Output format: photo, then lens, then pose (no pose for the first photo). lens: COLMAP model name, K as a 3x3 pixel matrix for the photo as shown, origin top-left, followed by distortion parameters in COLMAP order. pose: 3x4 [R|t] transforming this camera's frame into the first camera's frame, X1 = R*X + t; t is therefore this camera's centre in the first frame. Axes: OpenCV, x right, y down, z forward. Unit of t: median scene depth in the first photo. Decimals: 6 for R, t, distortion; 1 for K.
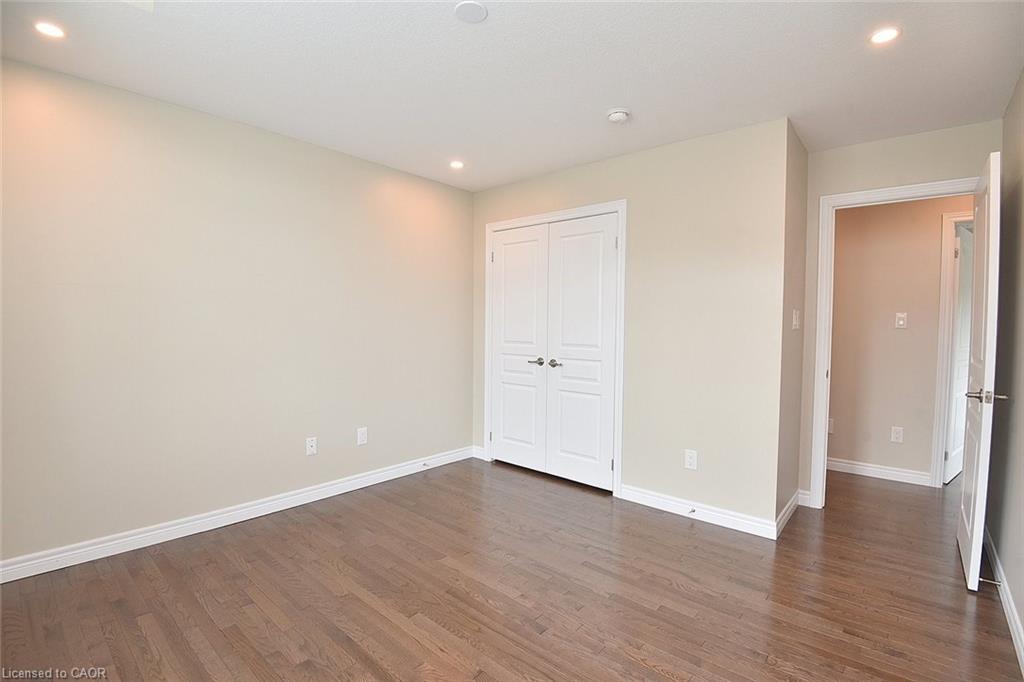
lens RADIAL K [[477.5, 0, 518.5], [0, 477.5, 342.8], [0, 0, 1]] dist [-0.002951, -0.026918]
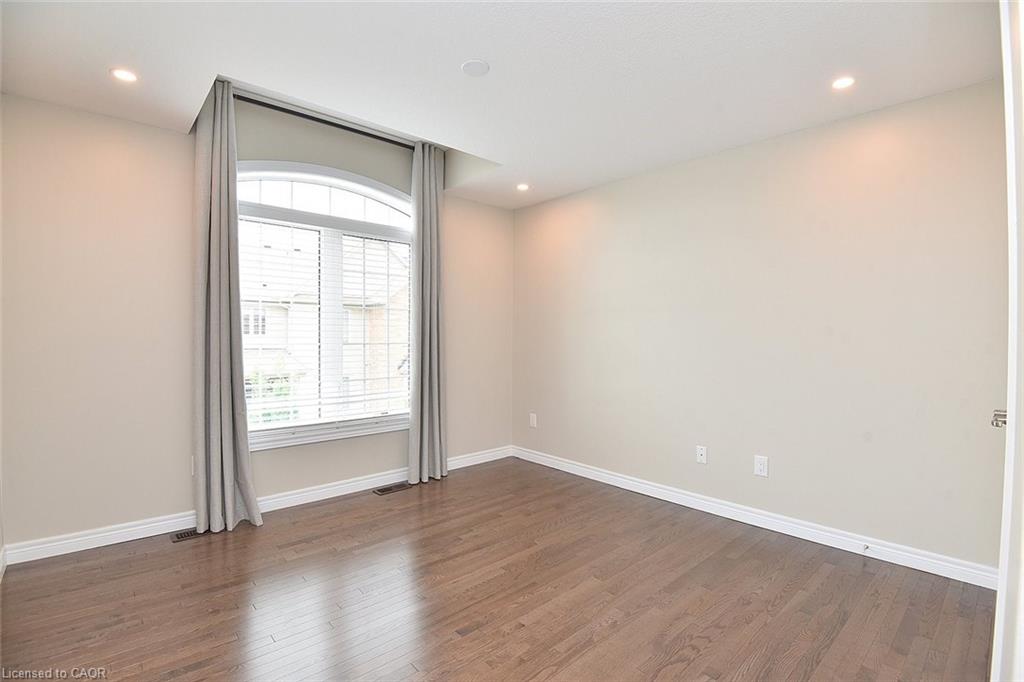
lens RADIAL K [[477.5, 0, 518.5], [0, 477.5, 342.8], [0, 0, 1]] dist [-0.002951, -0.026918]
pose [[-0.129331, 0.005658, -0.991585, 0.812080], [-0.040394, 0.999124, 0.010970, -0.021260], [0.990778, 0.041472, -0.128989, 0.965825]]
